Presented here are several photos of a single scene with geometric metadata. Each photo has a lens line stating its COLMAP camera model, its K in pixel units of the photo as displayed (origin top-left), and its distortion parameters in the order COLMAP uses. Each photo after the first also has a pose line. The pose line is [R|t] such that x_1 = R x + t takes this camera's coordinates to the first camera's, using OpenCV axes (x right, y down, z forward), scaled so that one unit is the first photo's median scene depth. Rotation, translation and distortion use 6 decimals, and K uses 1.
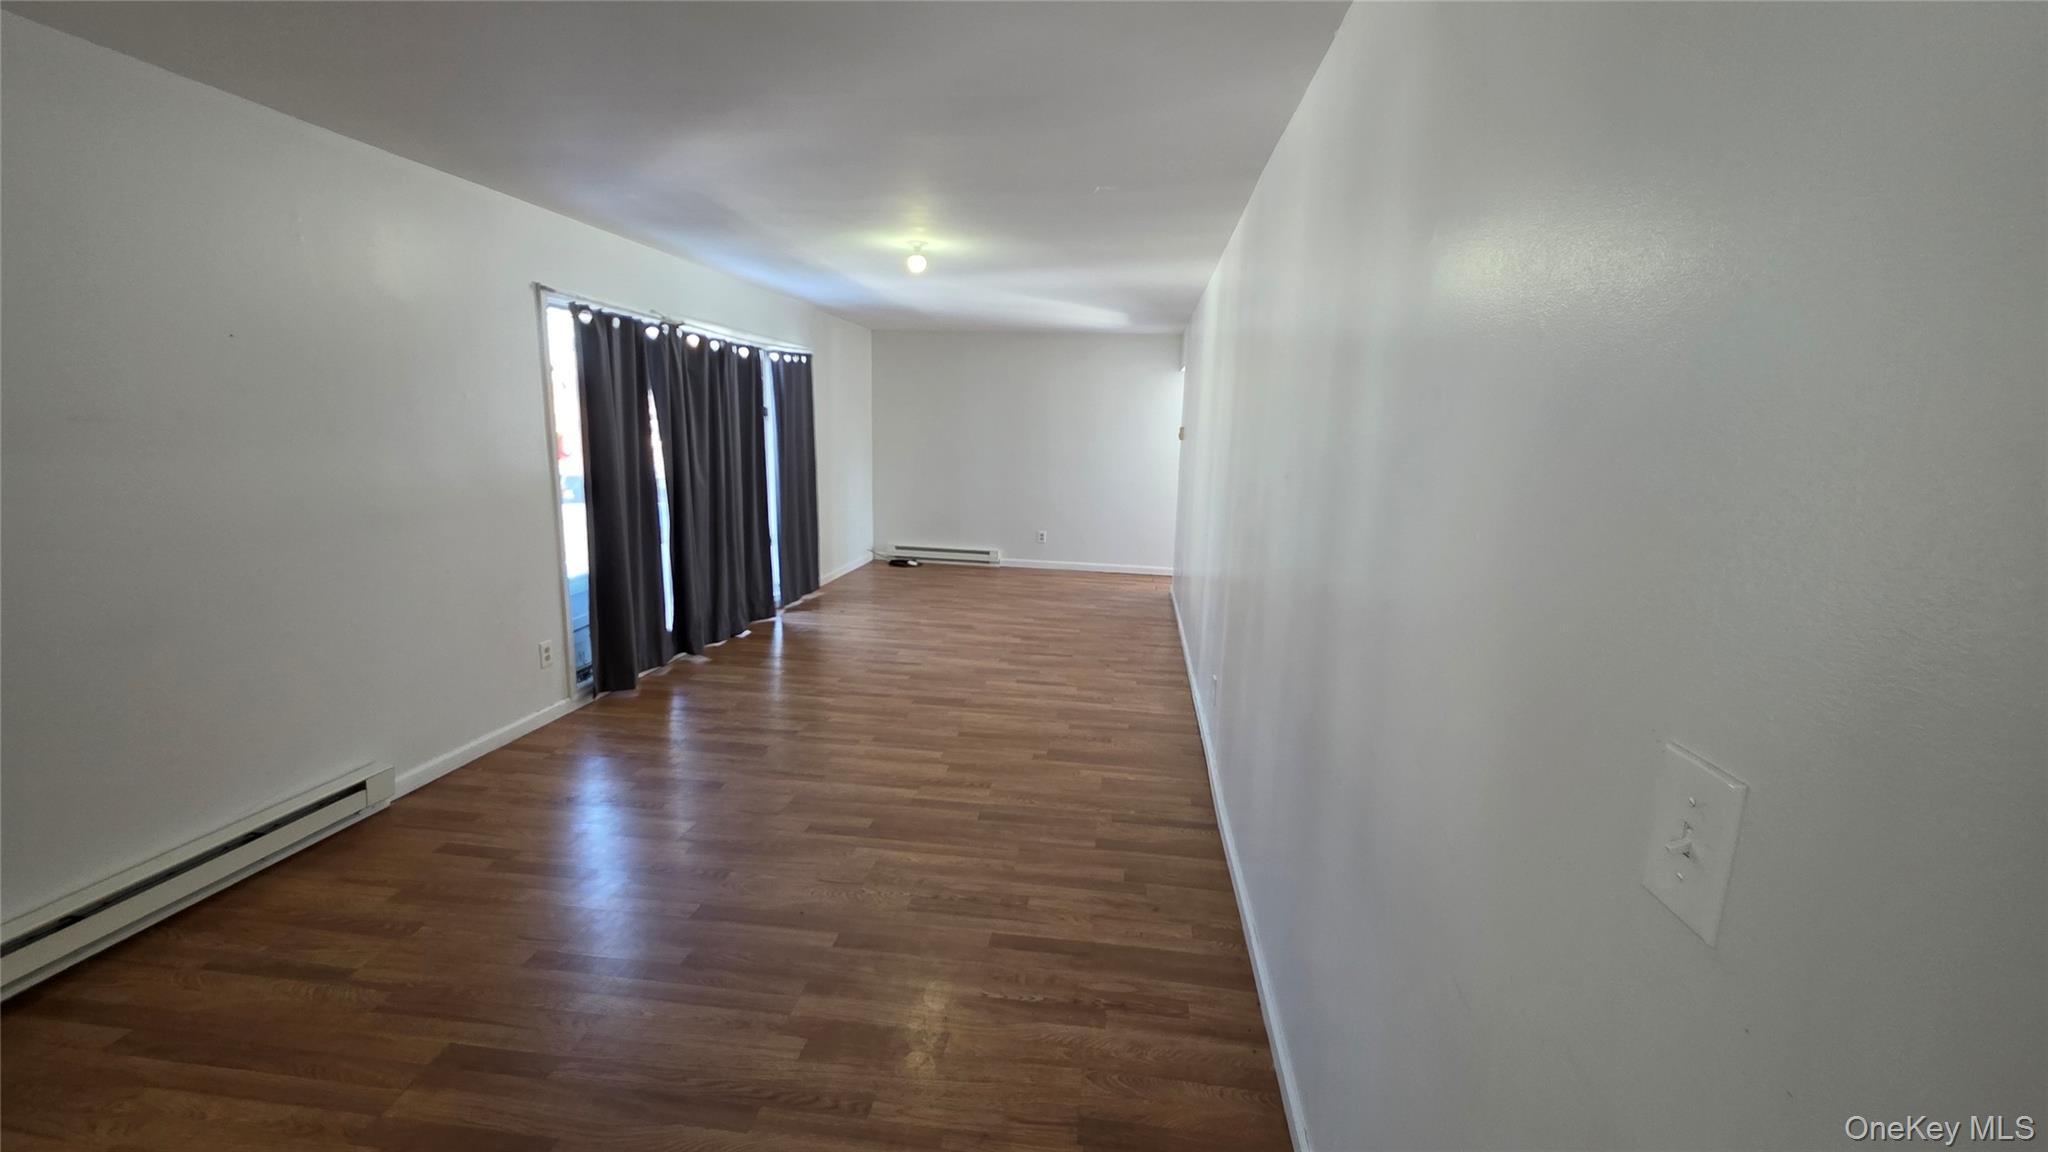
lens RADIAL K [[794.1, 0, 1037.3], [0, 794.1, 598.7], [0, 0, 1]] dist [0.000738, 0.000008]
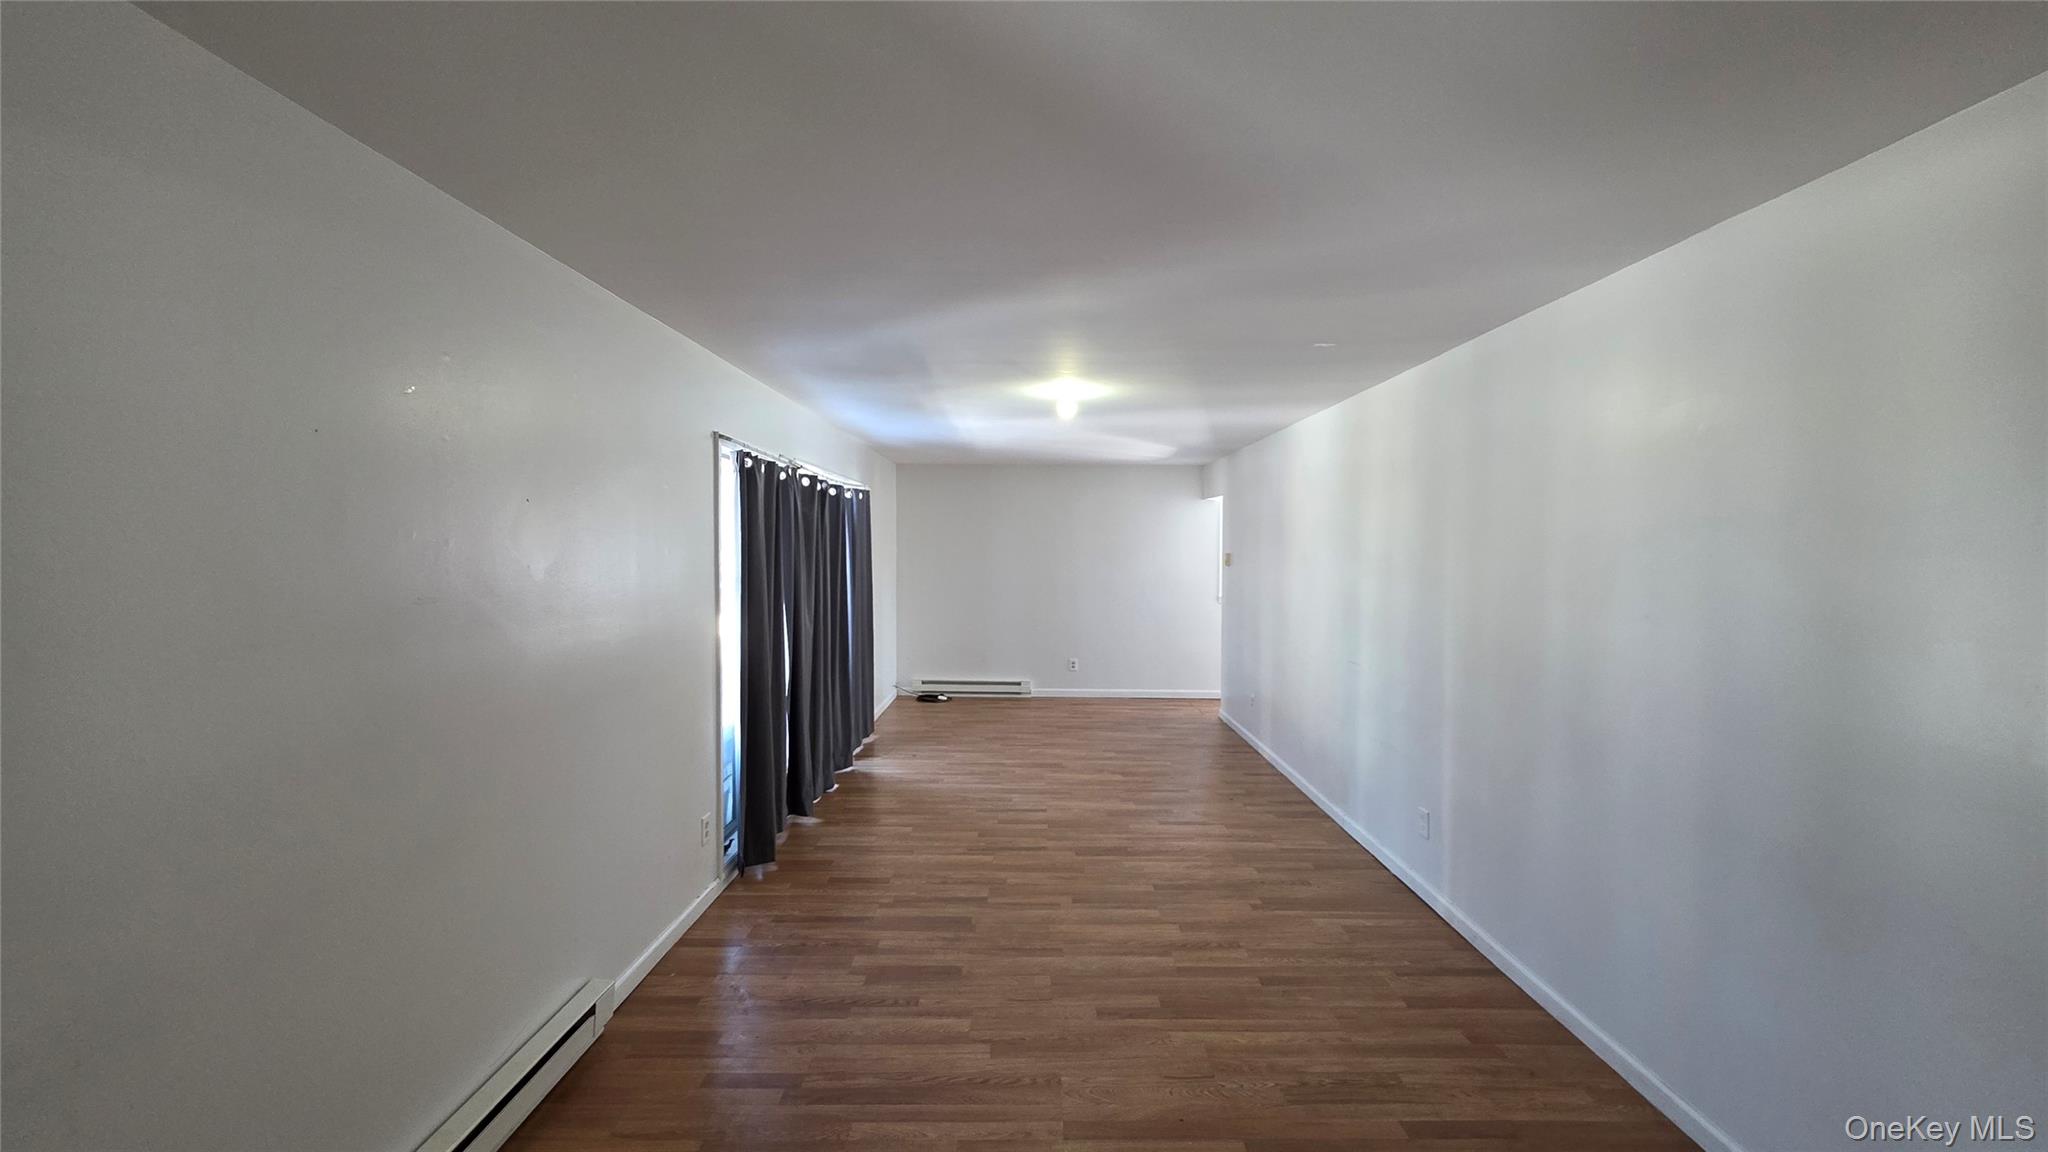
lens RADIAL K [[811.0, 0, 1024.0], [0, 811.0, 576.0], [0, 0, 1]] dist [0.000804, -0.000211]
pose [[0.992014, -0.027496, 0.123093, -0.332857], [0.048617, 0.983891, -0.172033, -0.031169], [-0.116379, 0.176644, 0.977370, 0.018640]]
